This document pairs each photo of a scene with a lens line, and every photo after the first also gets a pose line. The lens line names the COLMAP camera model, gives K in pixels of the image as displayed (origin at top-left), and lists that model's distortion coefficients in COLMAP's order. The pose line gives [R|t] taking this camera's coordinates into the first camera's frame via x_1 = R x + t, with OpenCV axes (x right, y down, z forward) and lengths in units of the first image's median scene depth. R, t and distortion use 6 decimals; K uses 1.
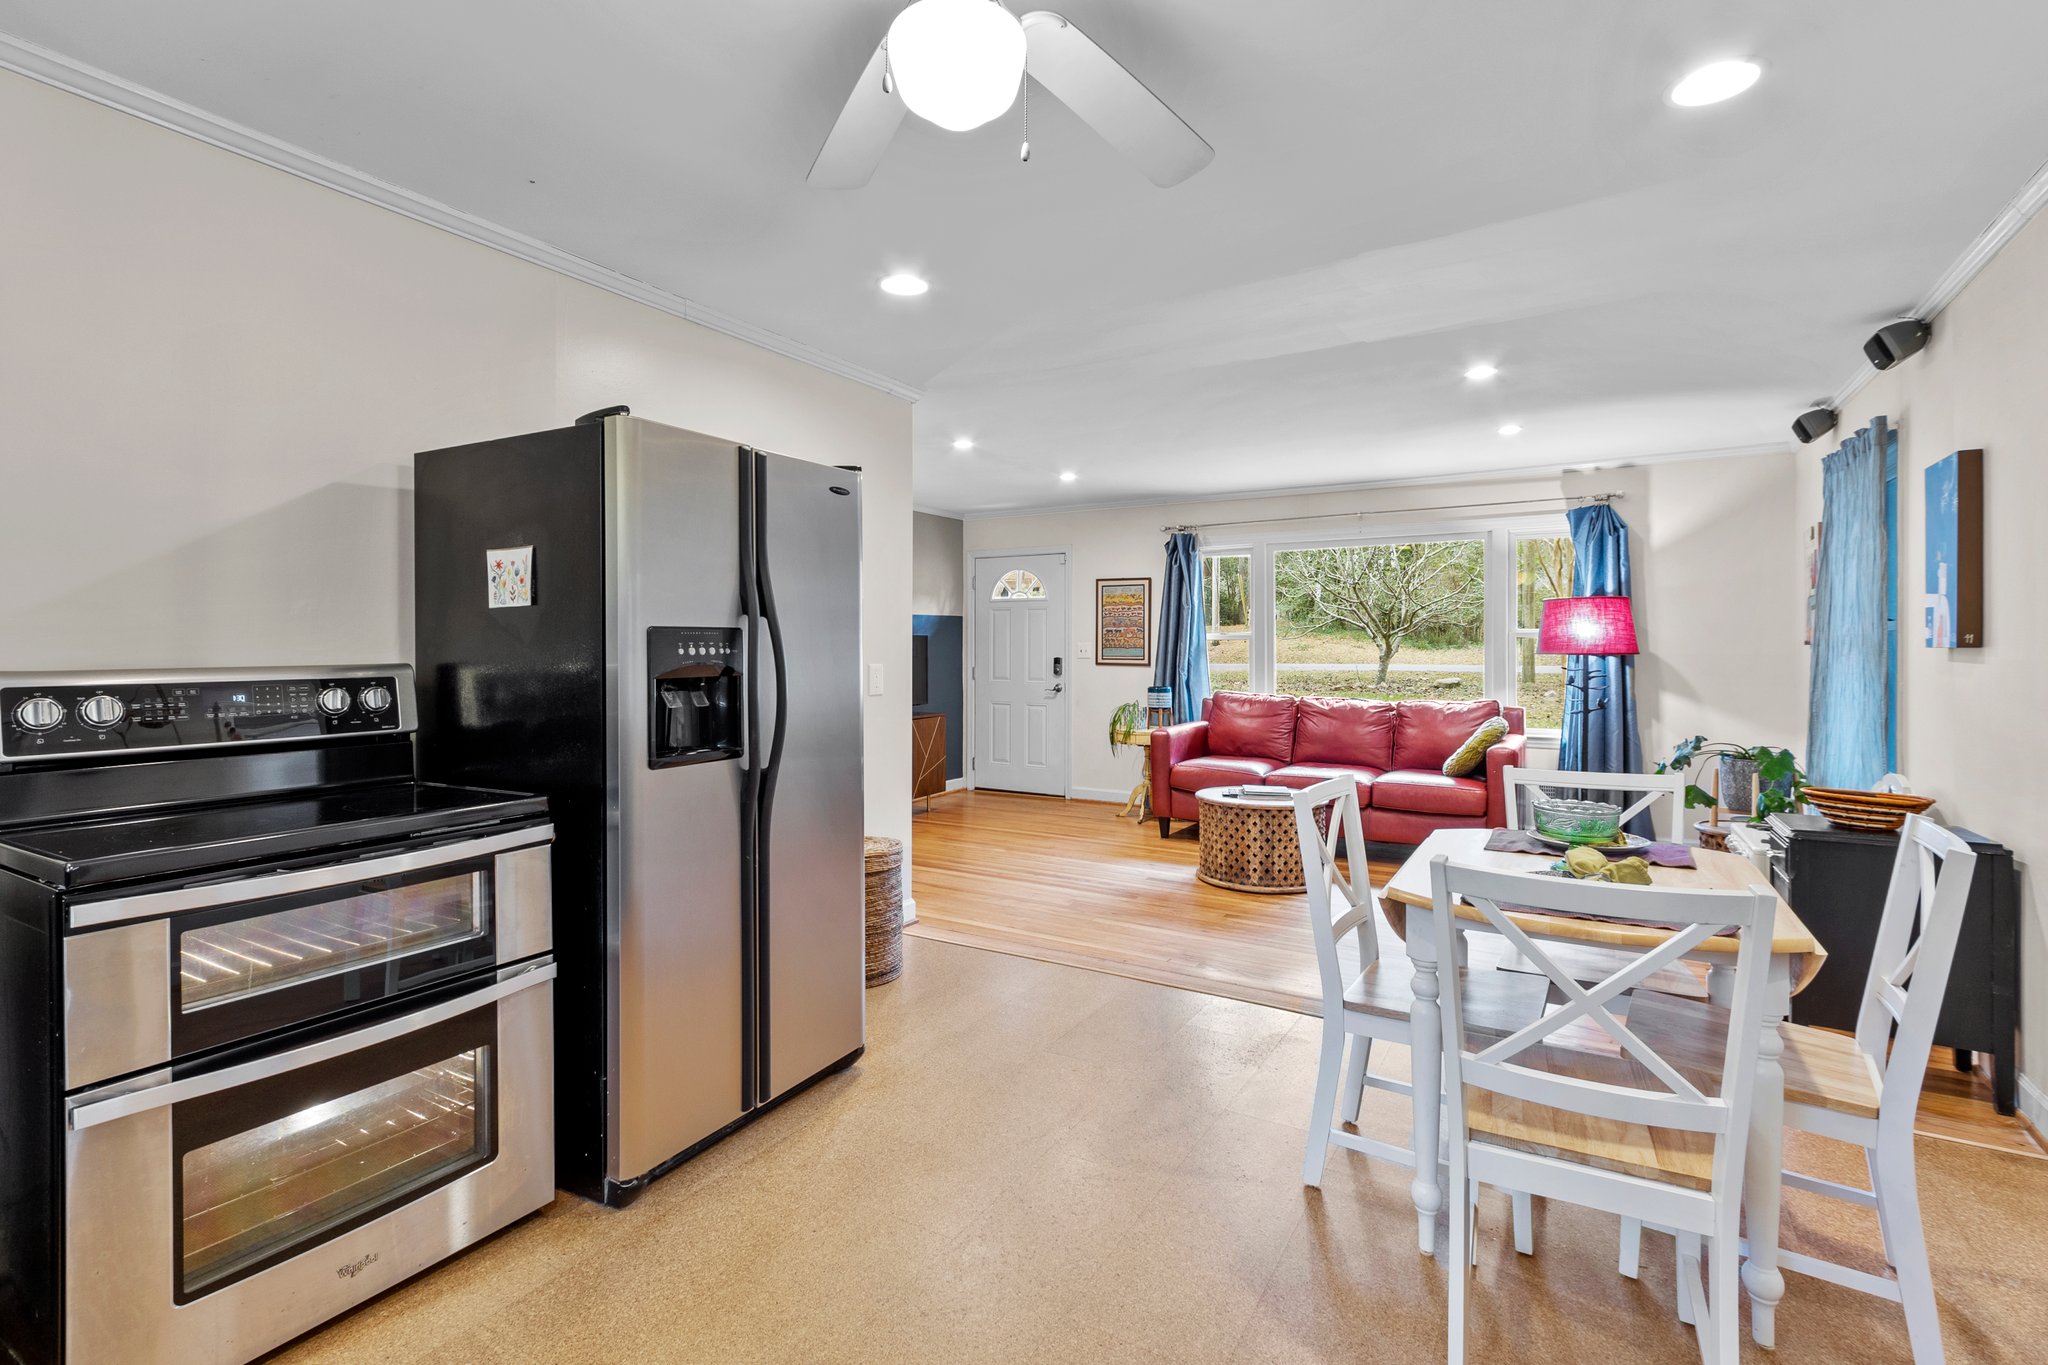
lens RADIAL K [[934.9, 0, 1034.7], [0, 934.9, 663.7], [0, 0, 1]] dist [0.004619, 0.000695]
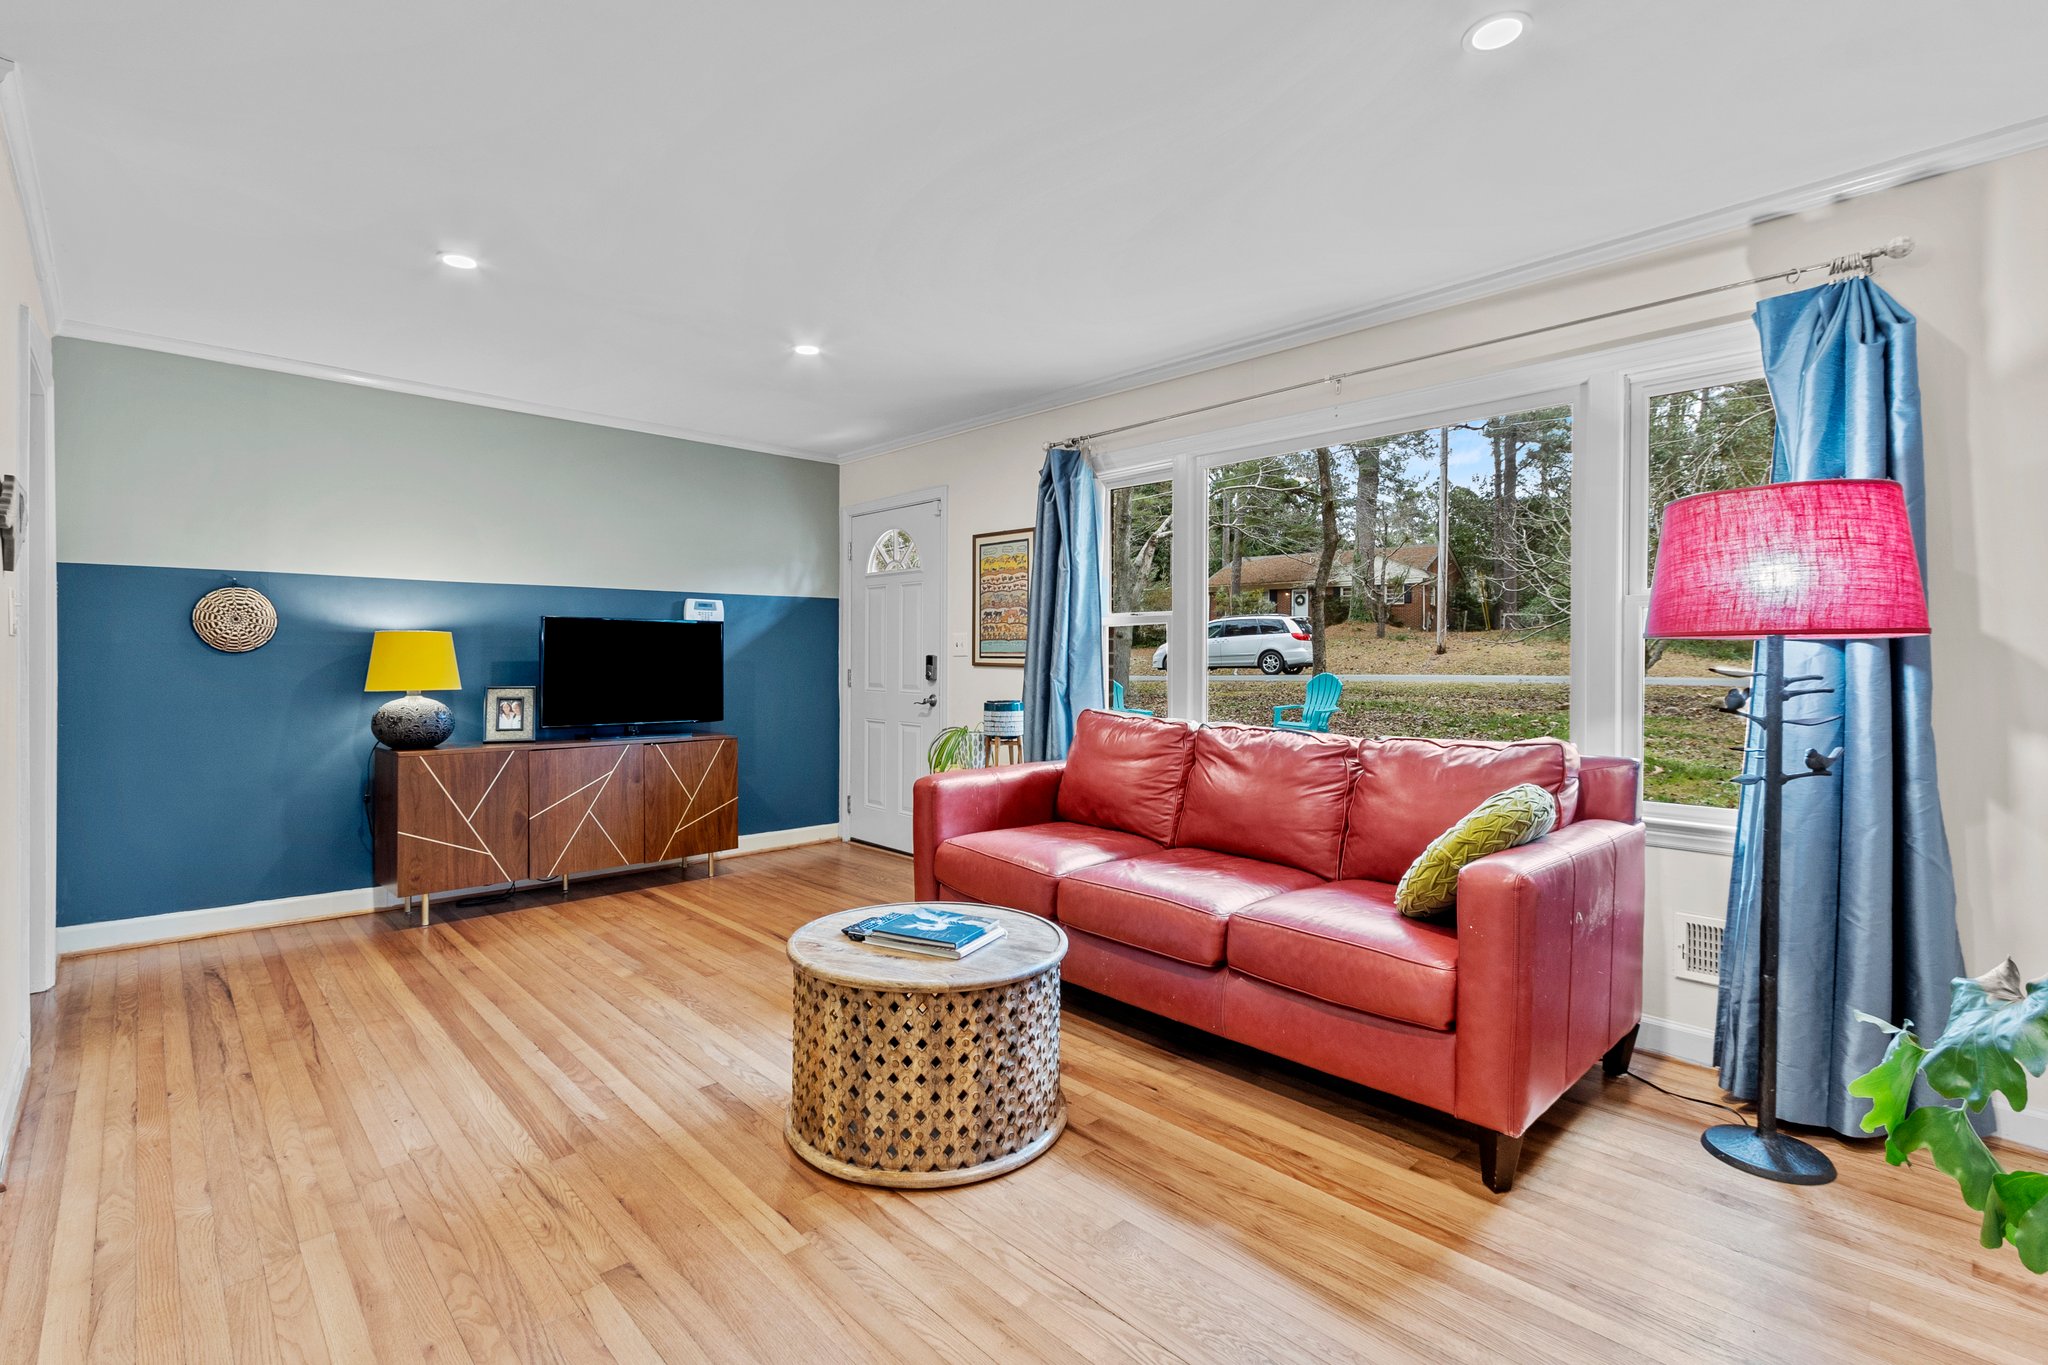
lens RADIAL K [[934.2, 0, 1028.8], [0, 934.2, 677.5], [0, 0, 1]] dist [0.001743, -0.000271]
pose [[0.962955, 0.008419, -0.269530, 0.354555], [-0.007487, 0.999962, 0.004485, 0.007419], [0.269557, -0.002301, 0.962982, 0.482226]]
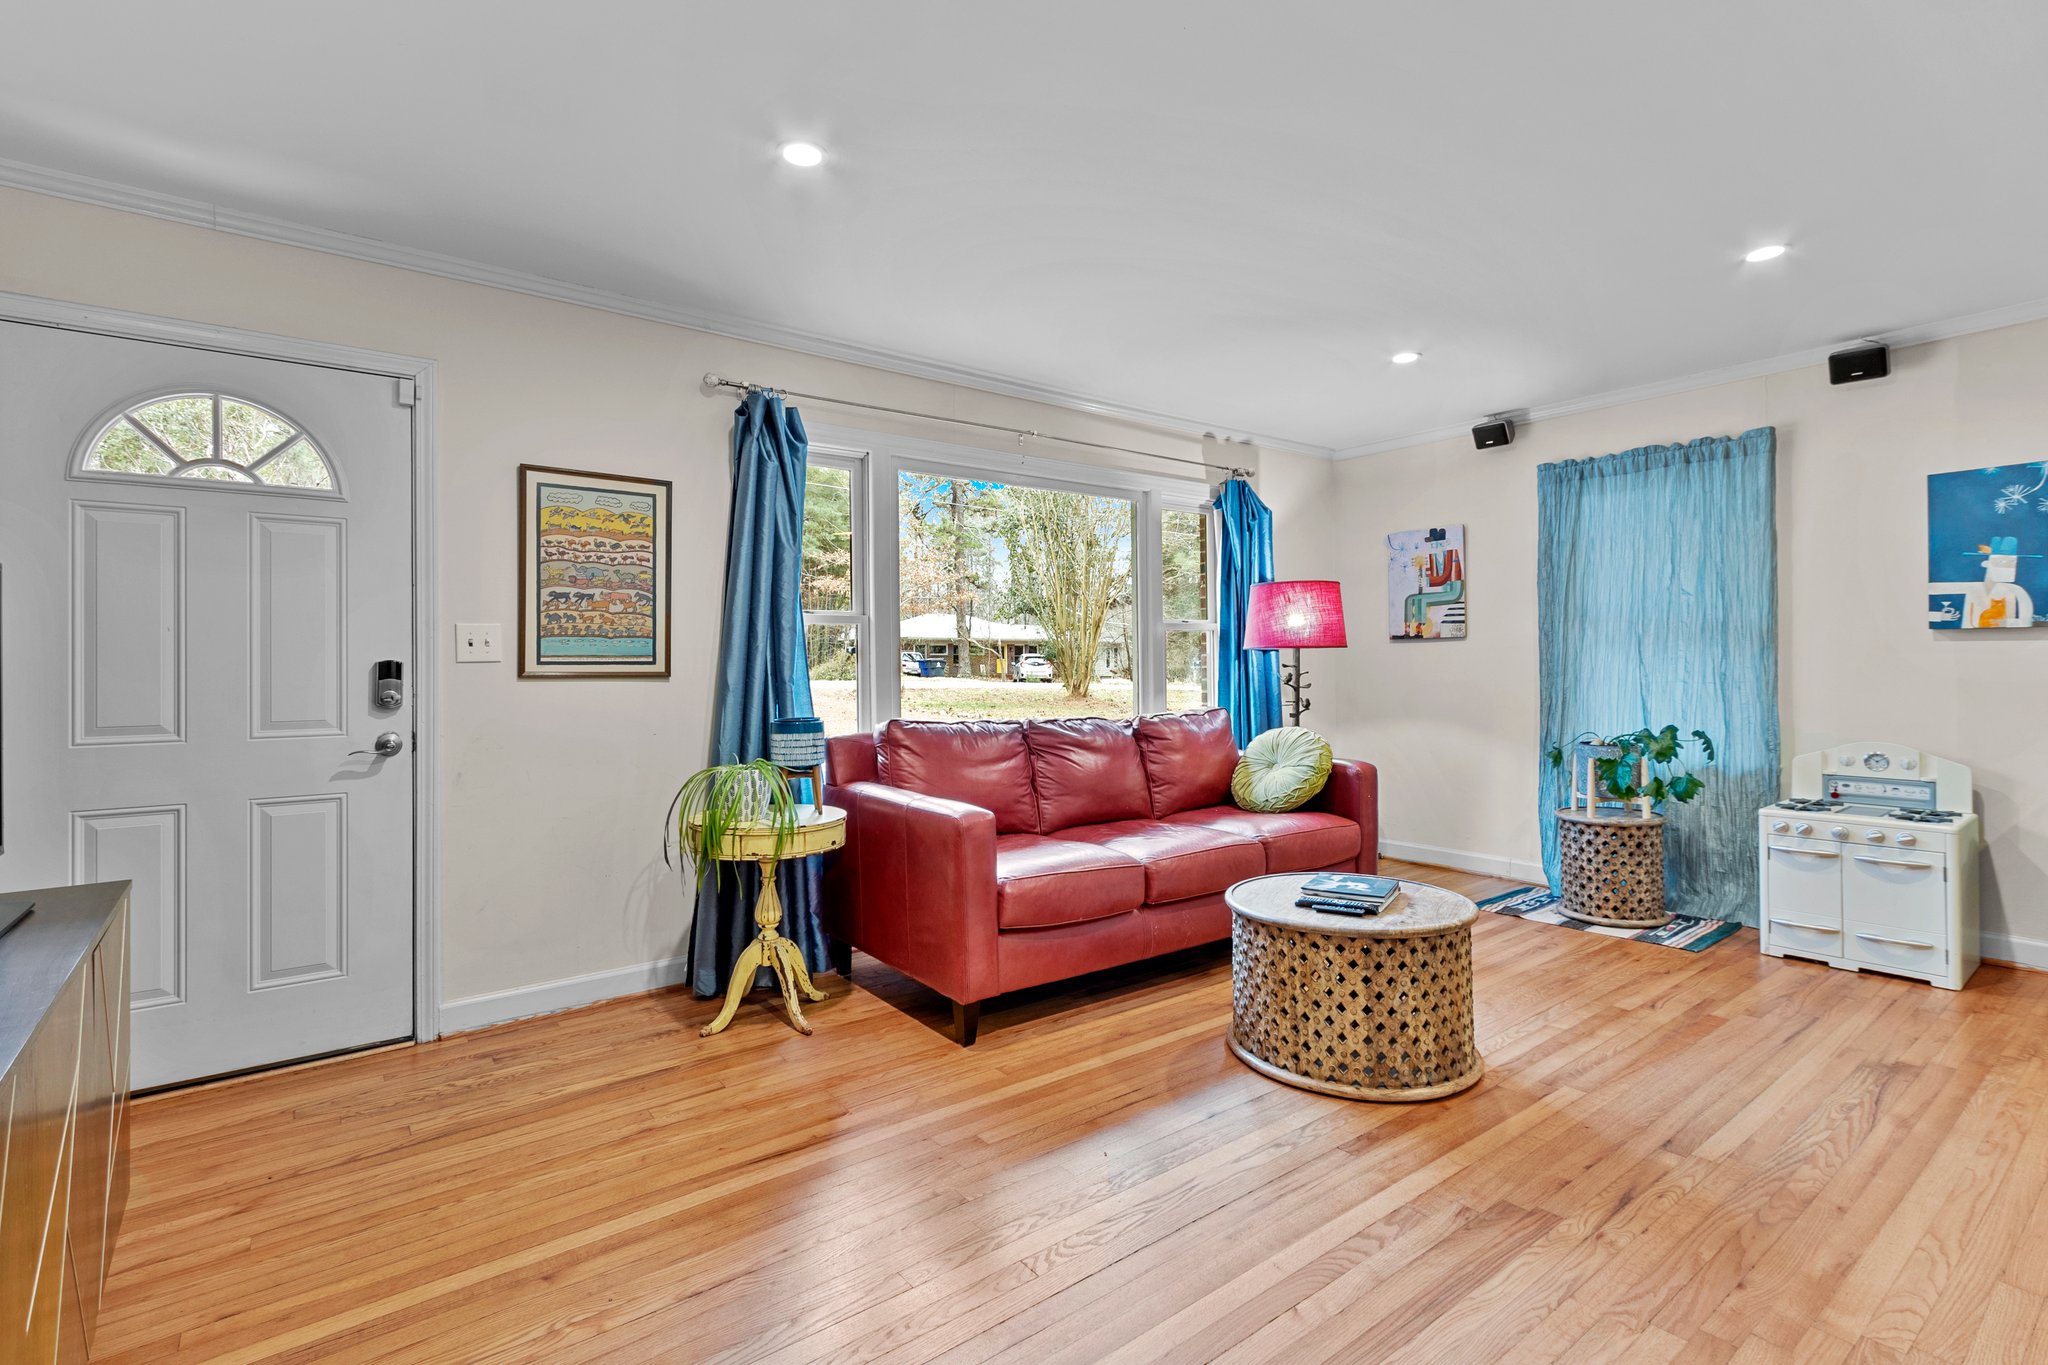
lens RADIAL K [[934.9, 0, 1034.7], [0, 934.9, 663.7], [0, 0, 1]] dist [0.004619, 0.000695]
pose [[0.379147, -0.004617, 0.925325, -0.280177], [0.022832, 0.999730, -0.004367, 0.002206], [-0.925055, 0.022783, 0.379150, 0.817520]]
